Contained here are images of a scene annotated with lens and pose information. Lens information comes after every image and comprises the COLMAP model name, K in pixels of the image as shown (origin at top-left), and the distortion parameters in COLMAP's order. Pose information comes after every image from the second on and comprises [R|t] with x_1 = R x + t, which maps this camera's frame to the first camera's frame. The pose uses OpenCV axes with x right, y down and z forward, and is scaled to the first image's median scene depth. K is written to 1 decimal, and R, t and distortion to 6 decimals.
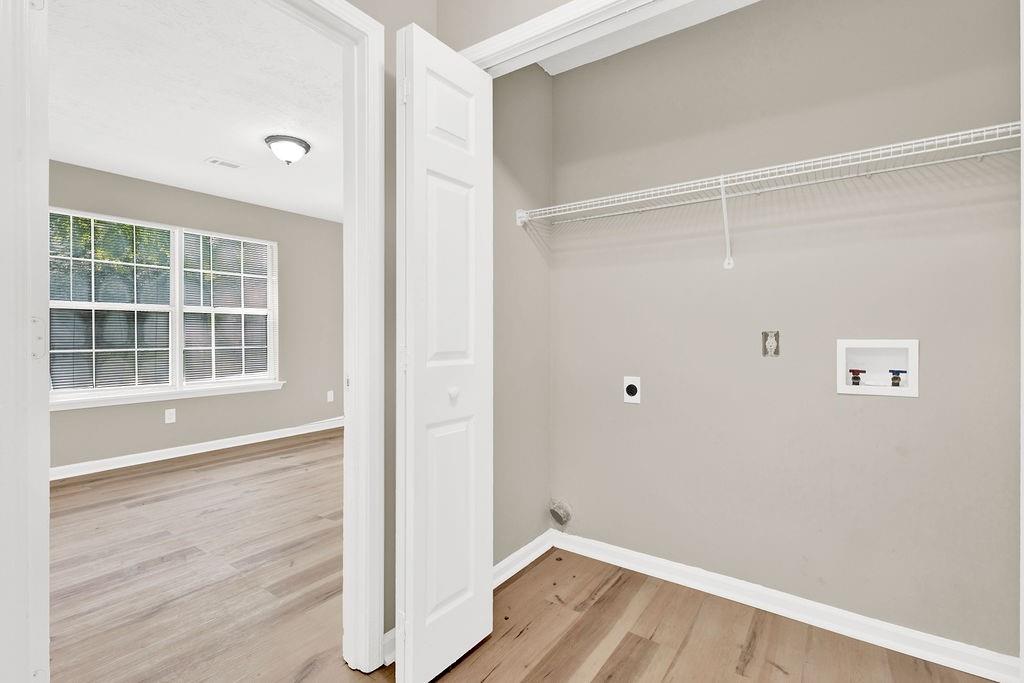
lens RADIAL K [[475.3, 0, 508.3], [0, 475.3, 329.7], [0, 0, 1]] dist [0.003840, 0.000006]
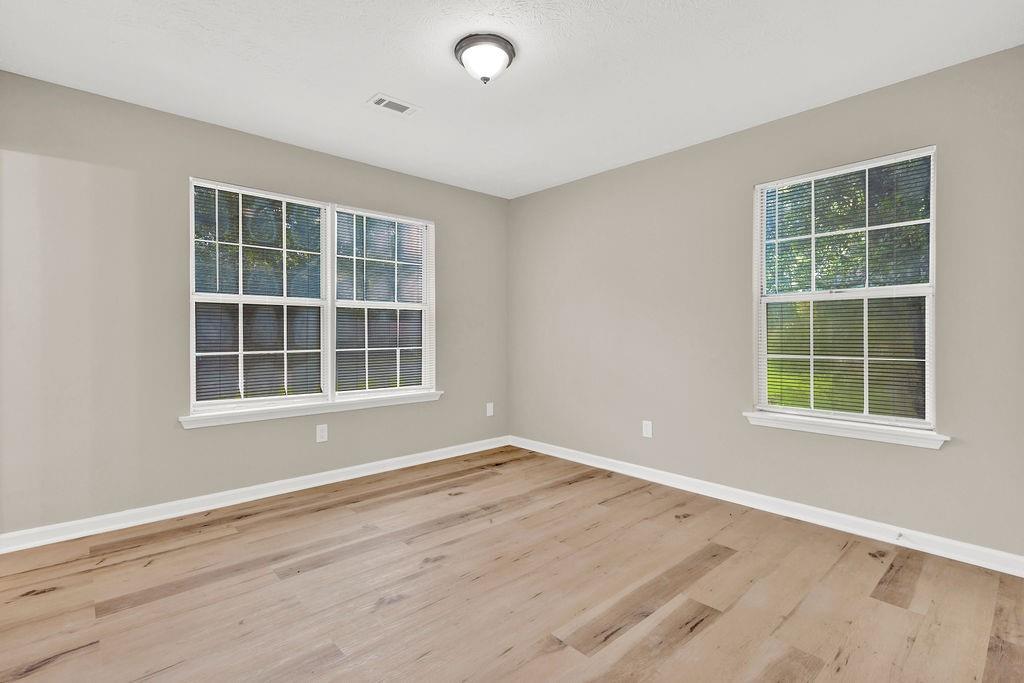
lens RADIAL K [[475.3, 0, 508.3], [0, 475.3, 329.7], [0, 0, 1]] dist [0.003840, 0.000006]
pose [[0.976493, 0.000400, -0.215551, -0.216588], [-0.000283, 1.000000, 0.000572, 0.001867], [0.215551, -0.000498, 0.976493, 0.264914]]
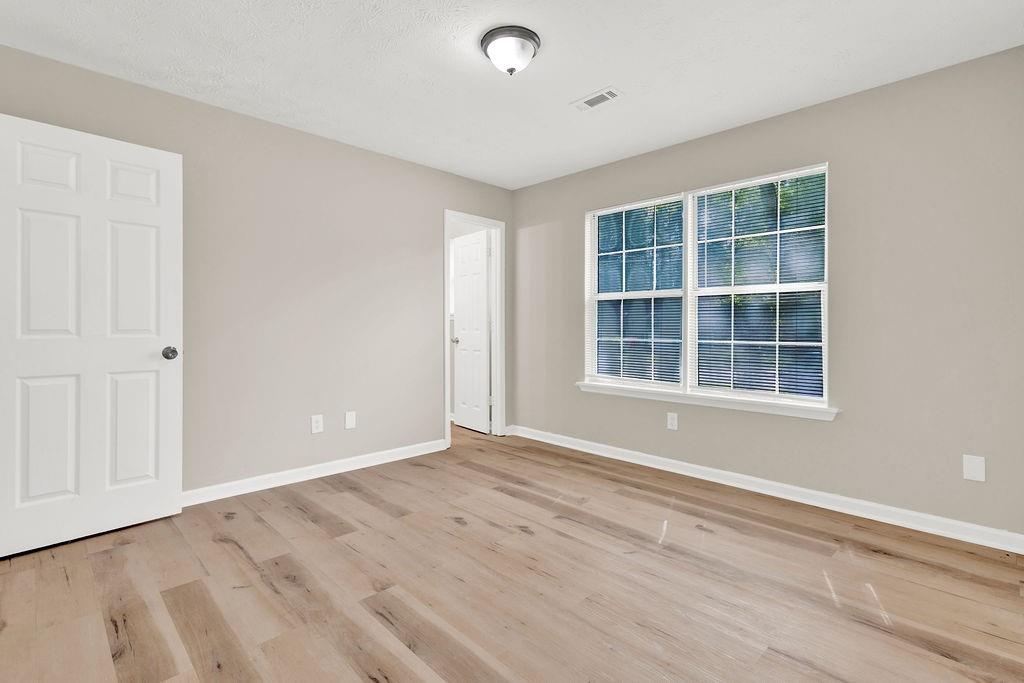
lens RADIAL K [[482.7, 0, 512.7], [0, 482.7, 324.8], [0, 0, 1]] dist [0.003773, 0.000673]
pose [[-0.175585, 0.000999, -0.984464, 0.168573], [0.002962, 0.999995, 0.000487, 0.010498], [0.984460, -0.002831, -0.175588, 0.857865]]
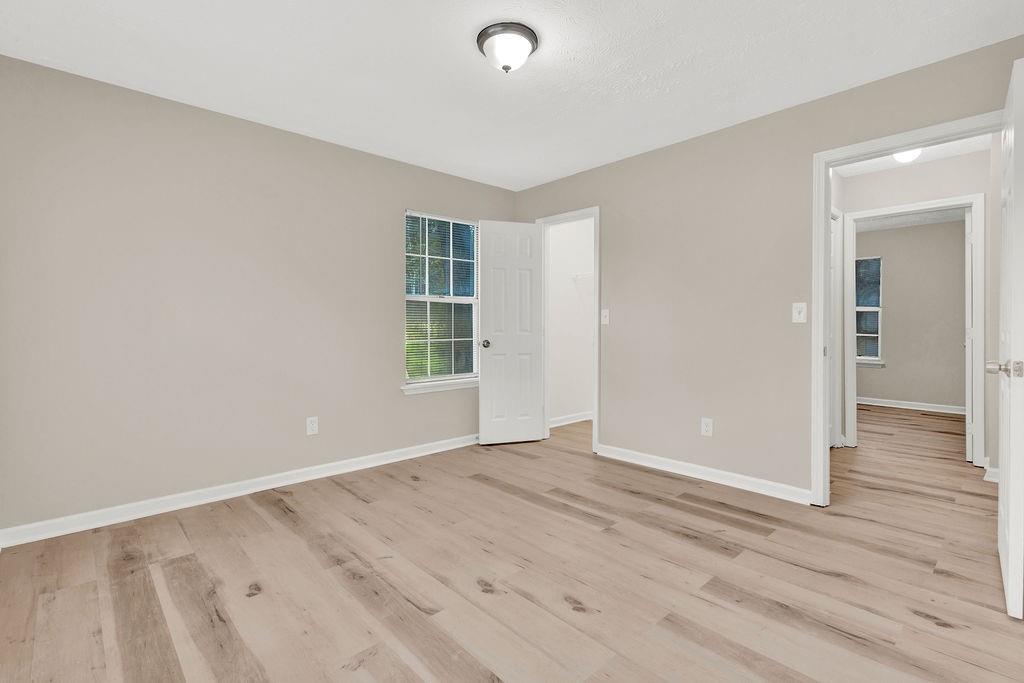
lens RADIAL K [[475.3, 0, 508.3], [0, 475.3, 329.7], [0, 0, 1]] dist [0.003840, 0.000006]
pose [[0.211034, -0.007138, 0.977453, -0.853009], [-0.004218, 0.999957, 0.008213, 0.010592], [-0.977470, -0.005856, 0.210994, 0.653818]]
